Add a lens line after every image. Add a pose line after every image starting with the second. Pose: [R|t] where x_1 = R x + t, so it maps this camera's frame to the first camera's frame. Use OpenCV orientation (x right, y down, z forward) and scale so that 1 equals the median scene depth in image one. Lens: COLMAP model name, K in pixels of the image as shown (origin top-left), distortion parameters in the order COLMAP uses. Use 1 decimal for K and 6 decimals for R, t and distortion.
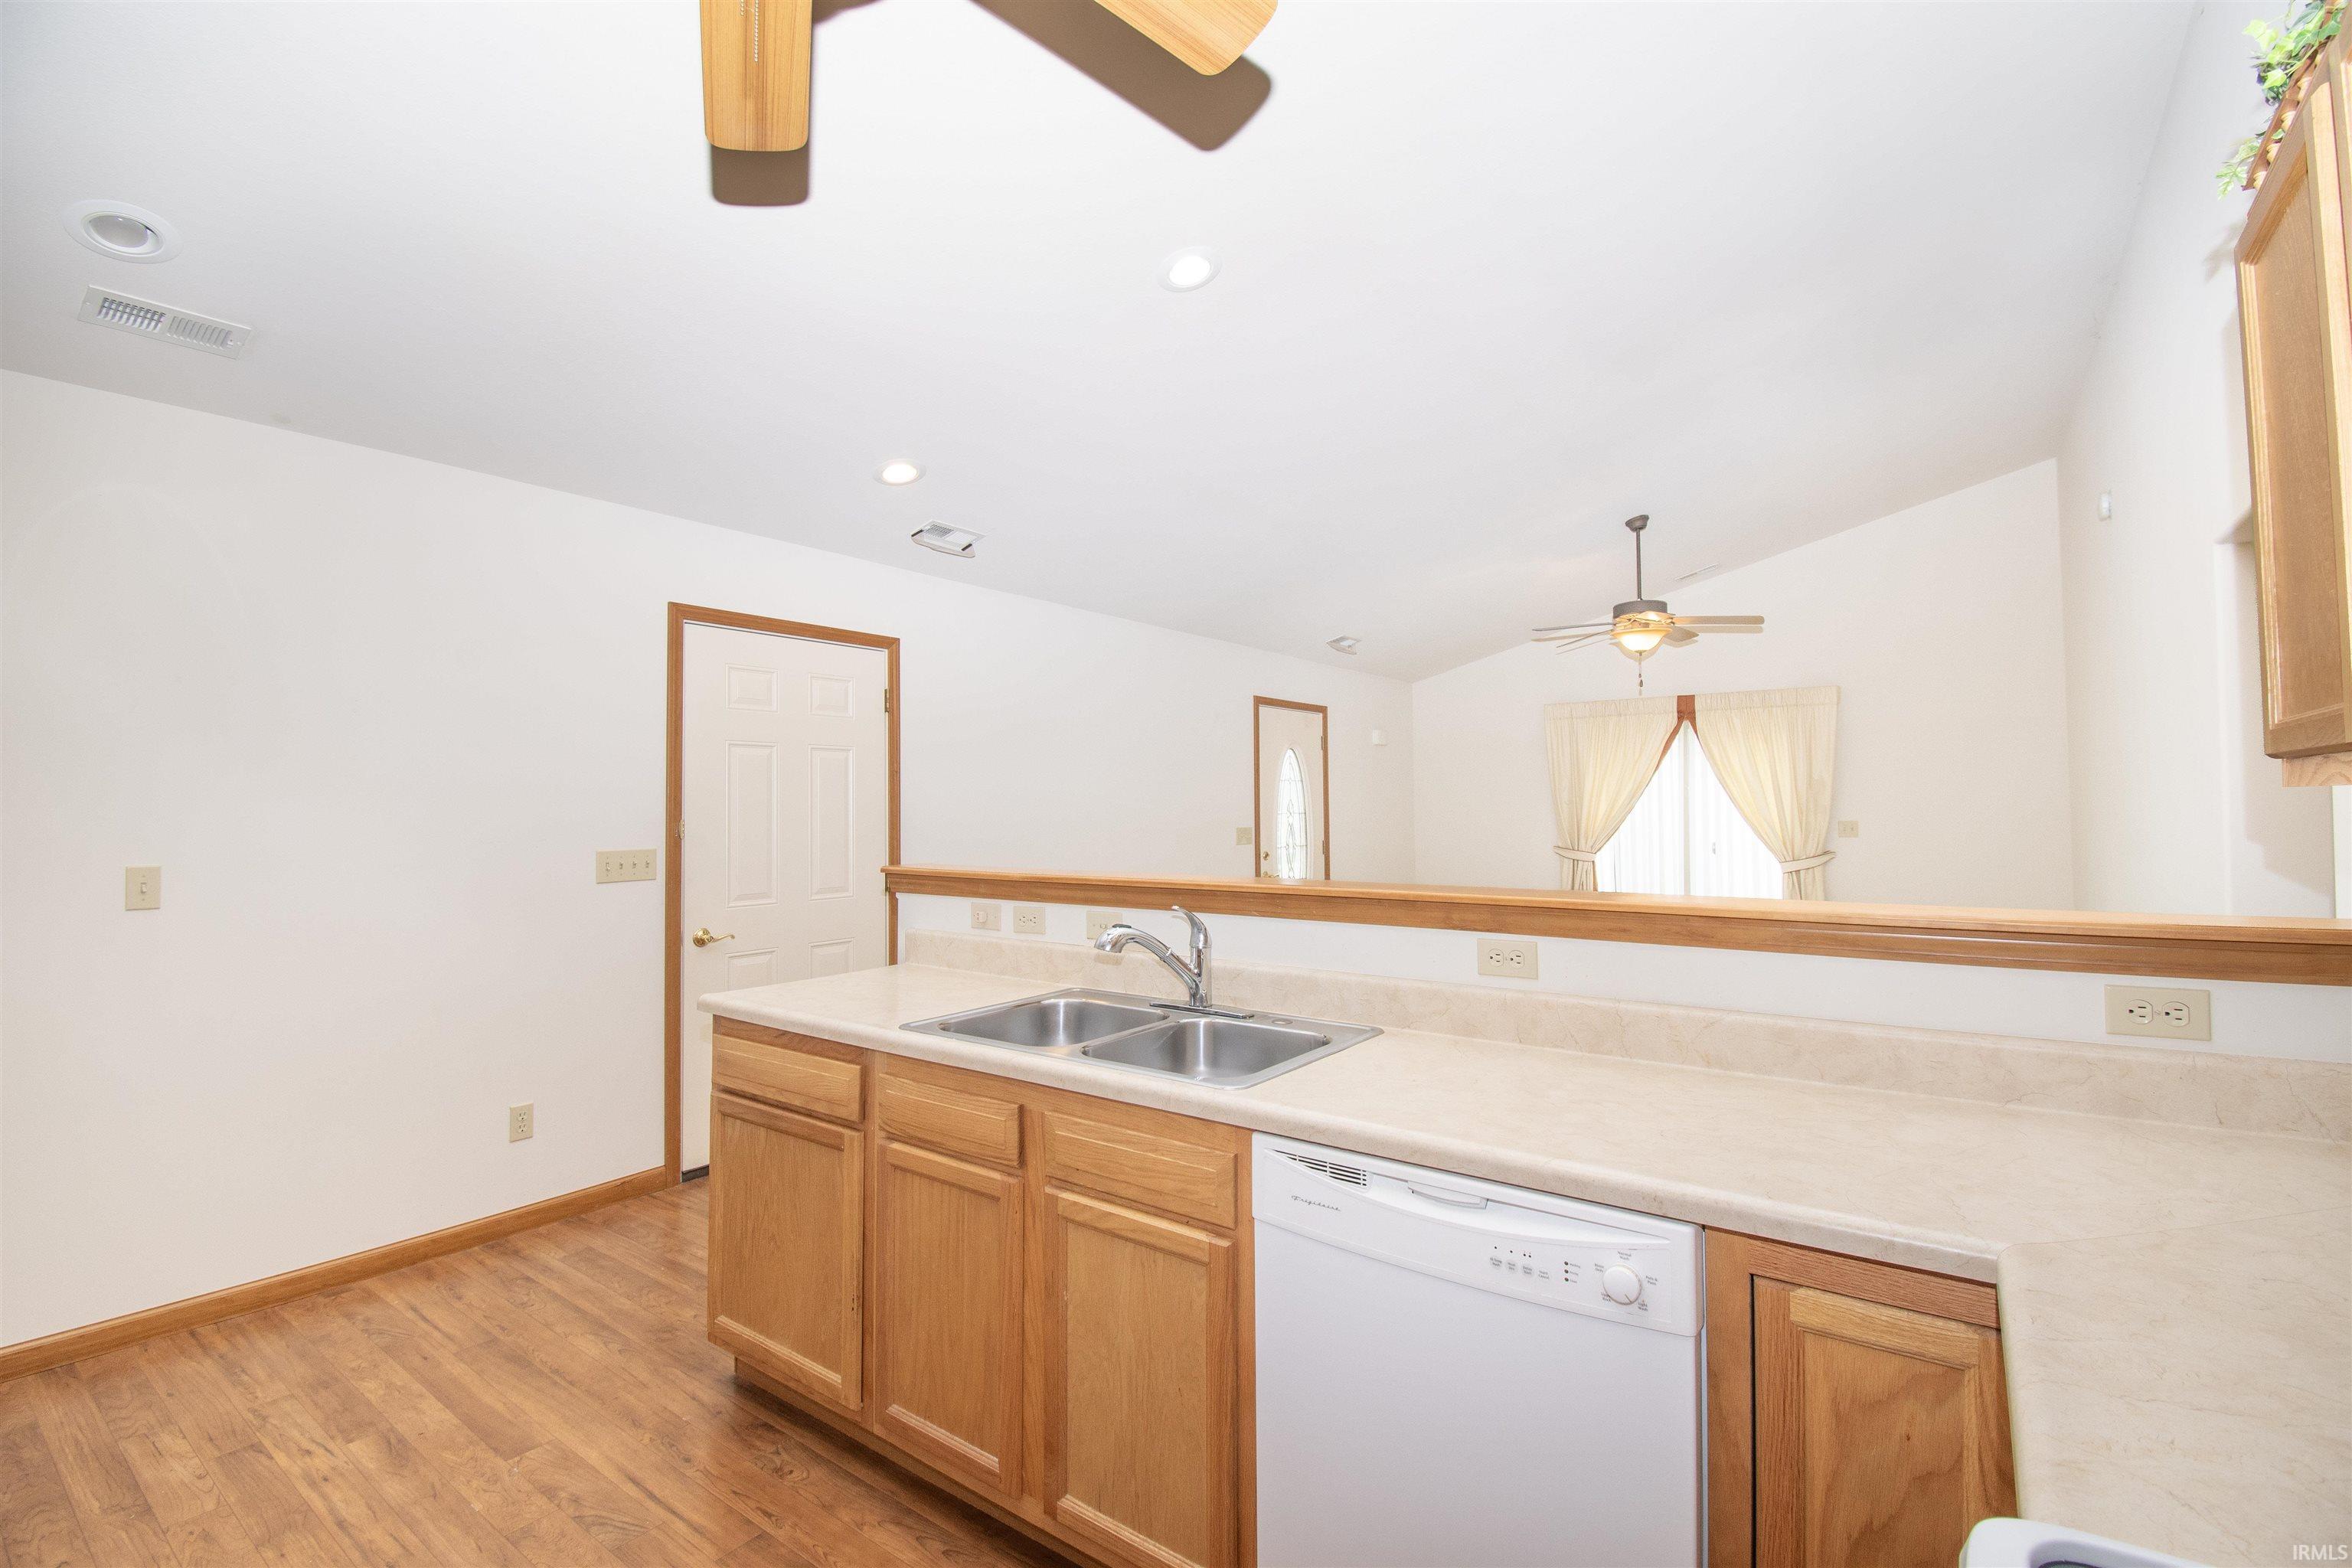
lens RADIAL K [[1021.9, 0, 1182.7], [0, 1021.9, 774.1], [0, 0, 1]] dist [0.016107, -0.023650]
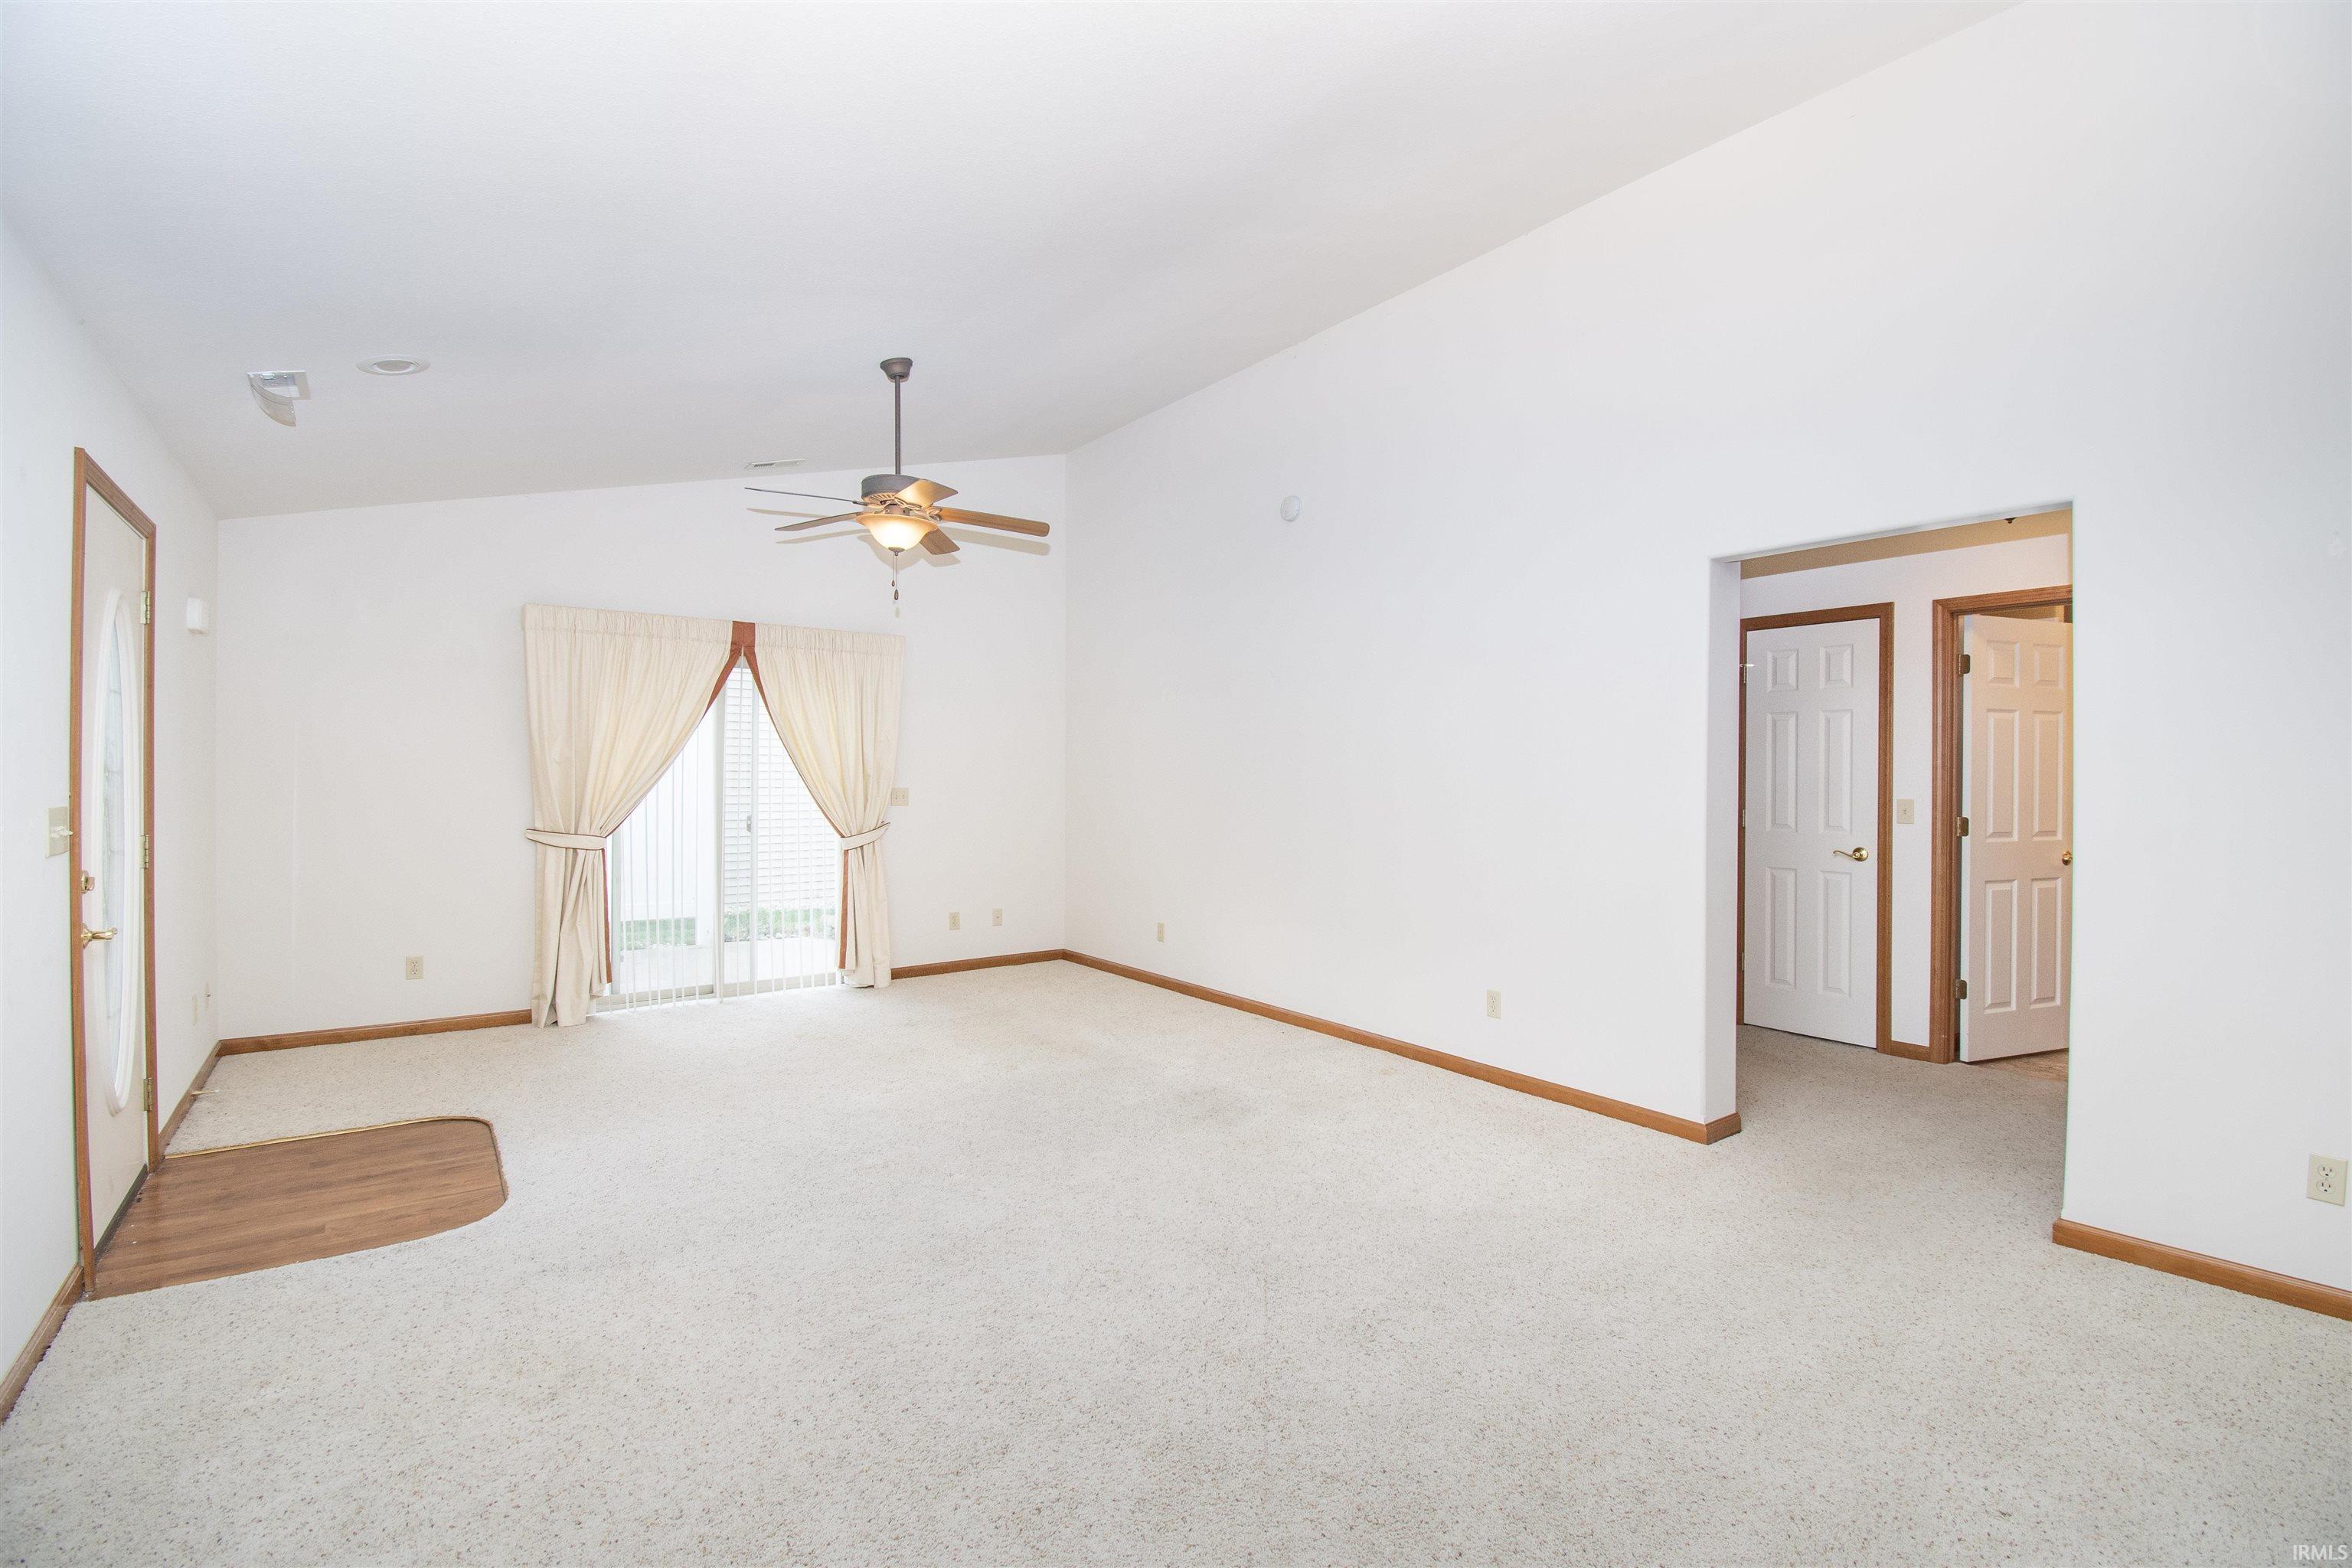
lens RADIAL K [[1021.2, 0, 1193.8], [0, 1021.2, 781.9], [0, 0, 1]] dist [-0.009408, -0.018452]
pose [[0.288272, 0.003050, 0.957544, -0.133717], [-0.041280, 0.999105, 0.009245, 0.020332], [-0.956658, -0.042192, 0.288140, 0.473512]]
